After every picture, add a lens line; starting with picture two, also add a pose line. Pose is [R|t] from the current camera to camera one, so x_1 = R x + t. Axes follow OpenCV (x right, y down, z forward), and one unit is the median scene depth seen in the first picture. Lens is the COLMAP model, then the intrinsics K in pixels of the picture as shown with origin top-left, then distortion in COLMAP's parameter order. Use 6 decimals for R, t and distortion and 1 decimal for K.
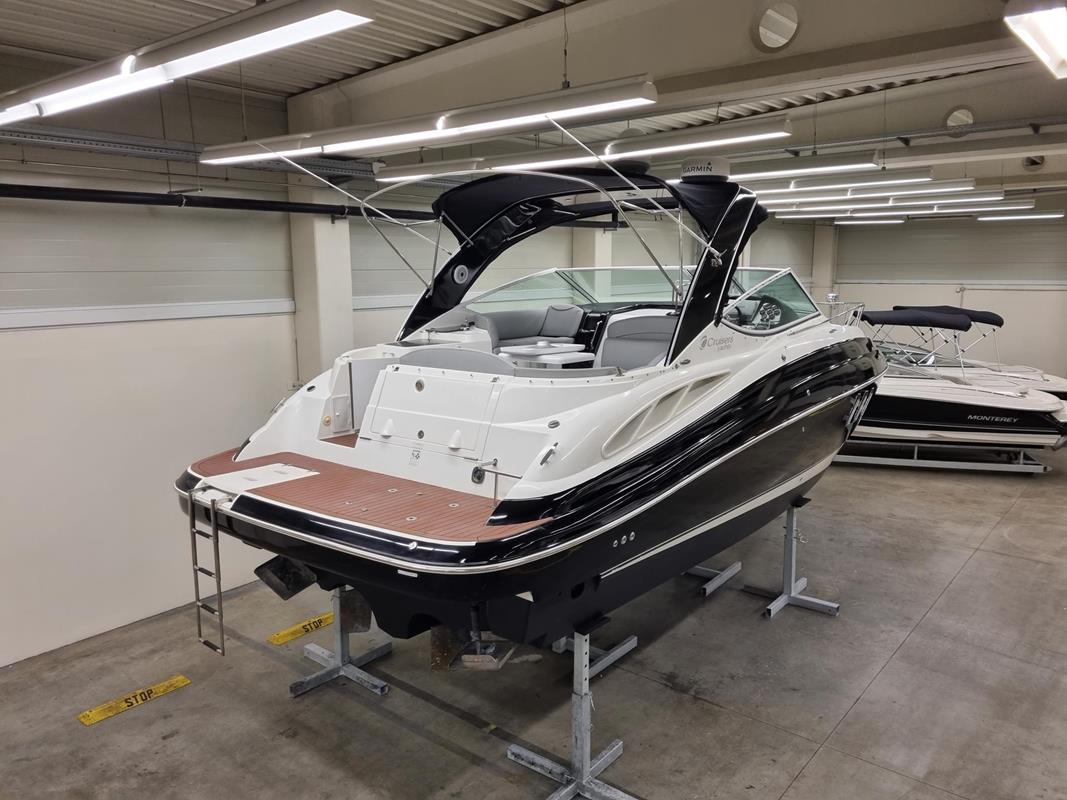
lens RADIAL K [[804.9, 0, 533.5], [0, 804.9, 400.0], [0, 0, 1]] dist [0.053585, -0.005609]
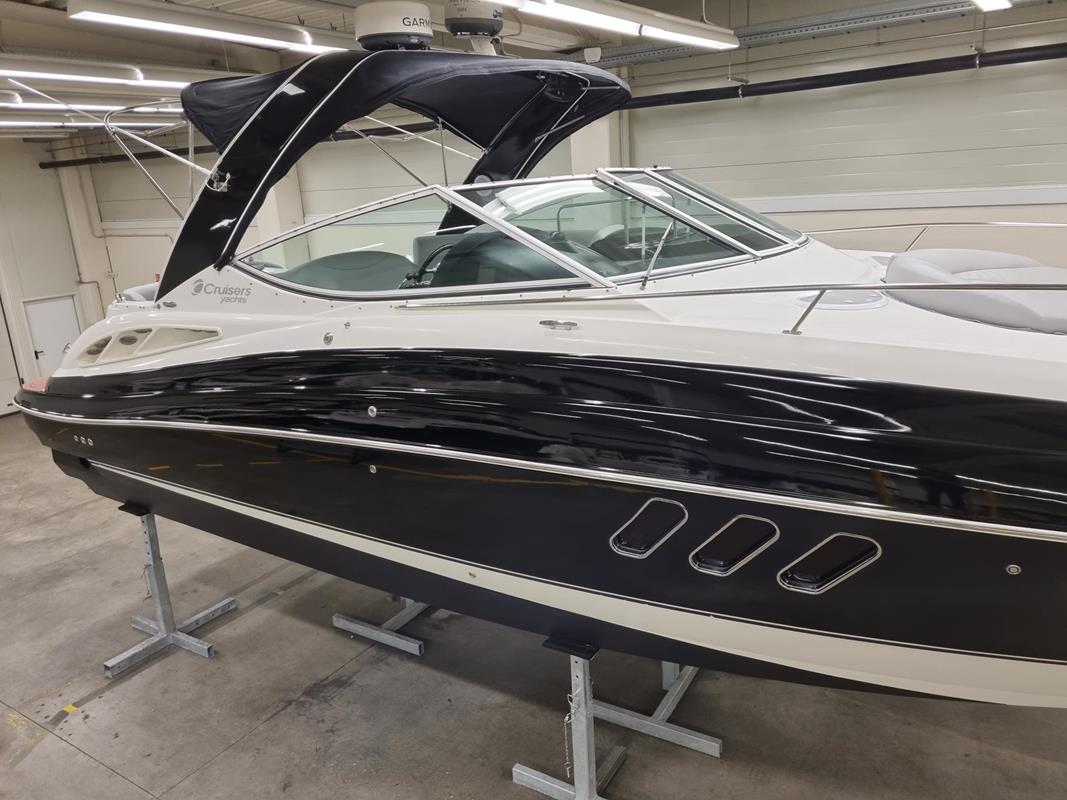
lens RADIAL K [[802.6, 0, 526.7], [0, 802.6, 392.8], [0, 0, 1]] dist [0.033777, -0.003354]
pose [[0.095564, 0.258348, -0.961314, 0.999803], [-0.104444, 0.963005, 0.248419, -0.194898], [0.989929, 0.076664, 0.119012, 1.162542]]
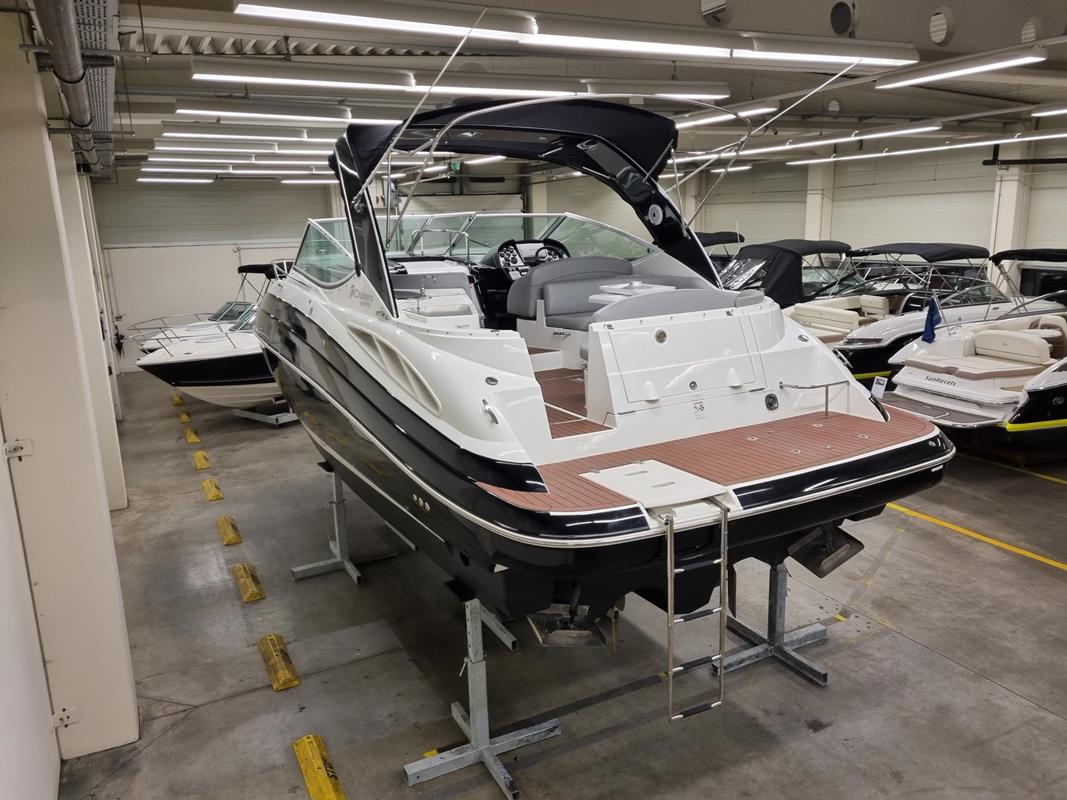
lens RADIAL K [[805.8, 0, 531.4], [0, 805.8, 404.1], [0, 0, 1]] dist [0.066249, -0.037679]
pose [[0.397816, -0.215455, 0.891808, -0.904404], [0.181792, 0.971273, 0.153560, -0.096993], [-0.899274, 0.101035, 0.425556, 0.671897]]
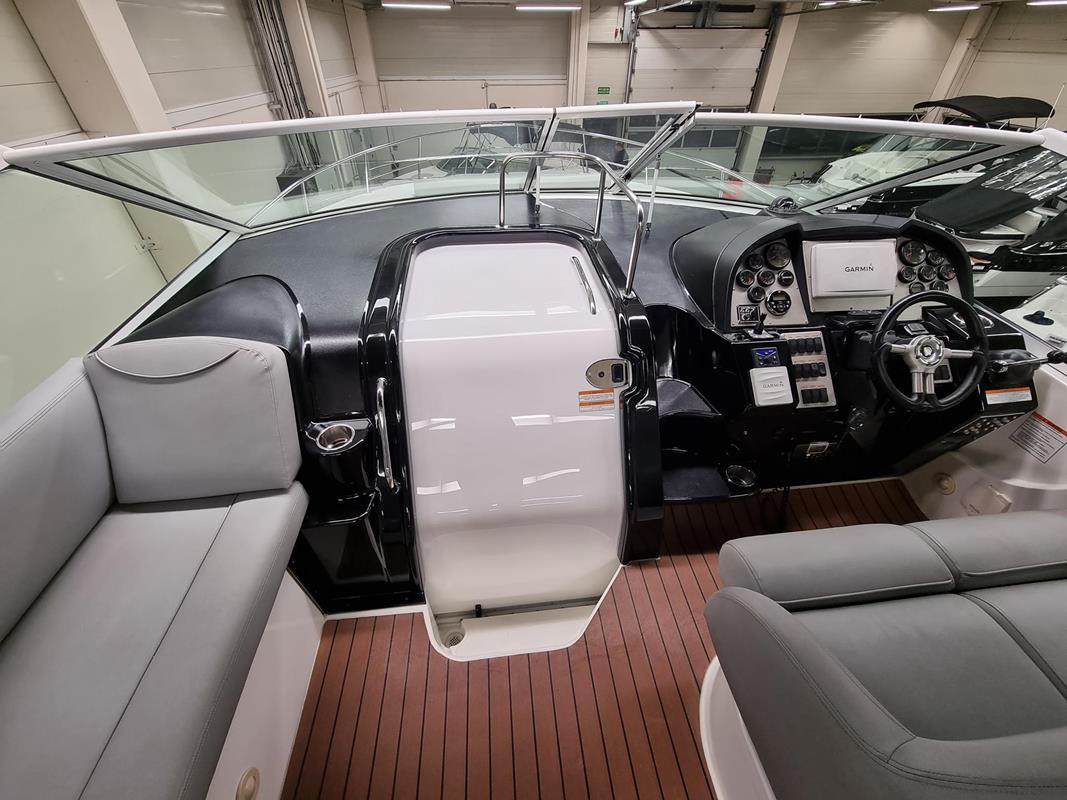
lens RADIAL K [[433.8, 0, 532.3], [0, 433.8, 401.2], [0, 0, 1]] dist [0.002242, -0.003187]
pose [[0.709856, -0.442203, 0.548234, 0.049371], [0.117375, 0.841742, 0.526967, -0.212983], [-0.694498, -0.309722, 0.649419, 1.148530]]
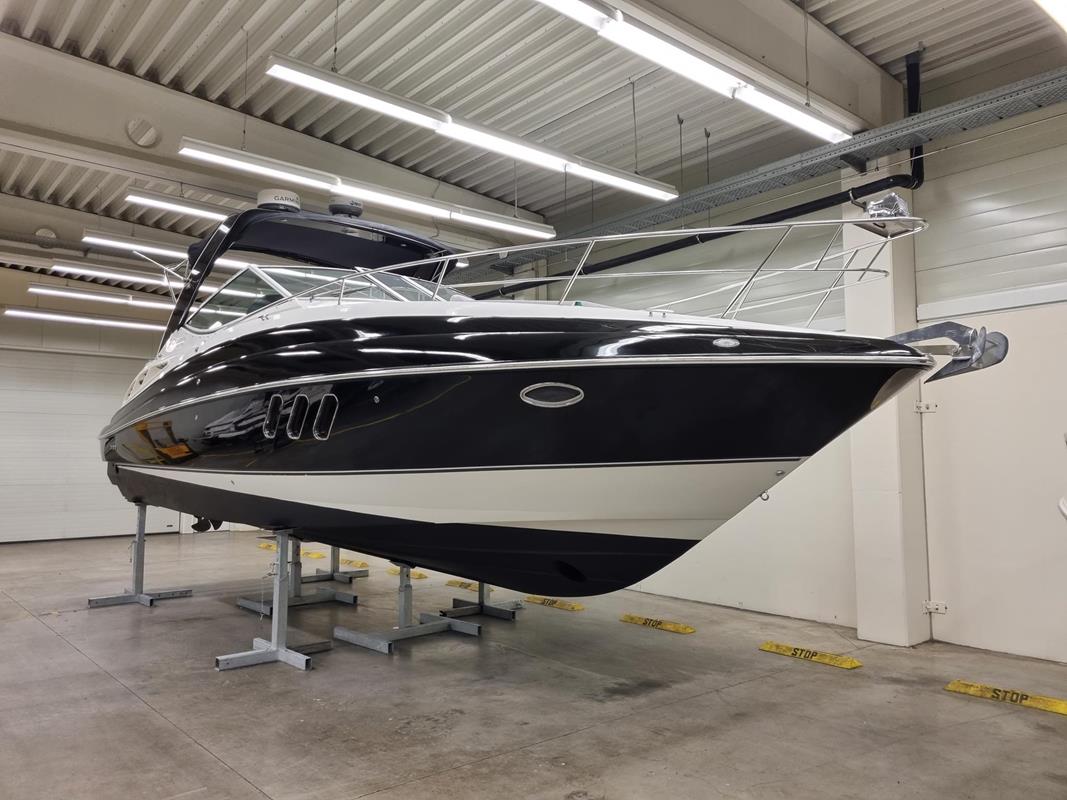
lens RADIAL K [[795.2, 0, 533.5], [0, 795.2, 400.0], [0, 0, 1]] dist [0.011727, 0.000020]
pose [[-0.172746, -0.066873, -0.982694, 1.403167], [-0.160649, 0.986246, -0.038874, -0.017397], [0.971777, 0.151154, -0.181113, 1.788023]]
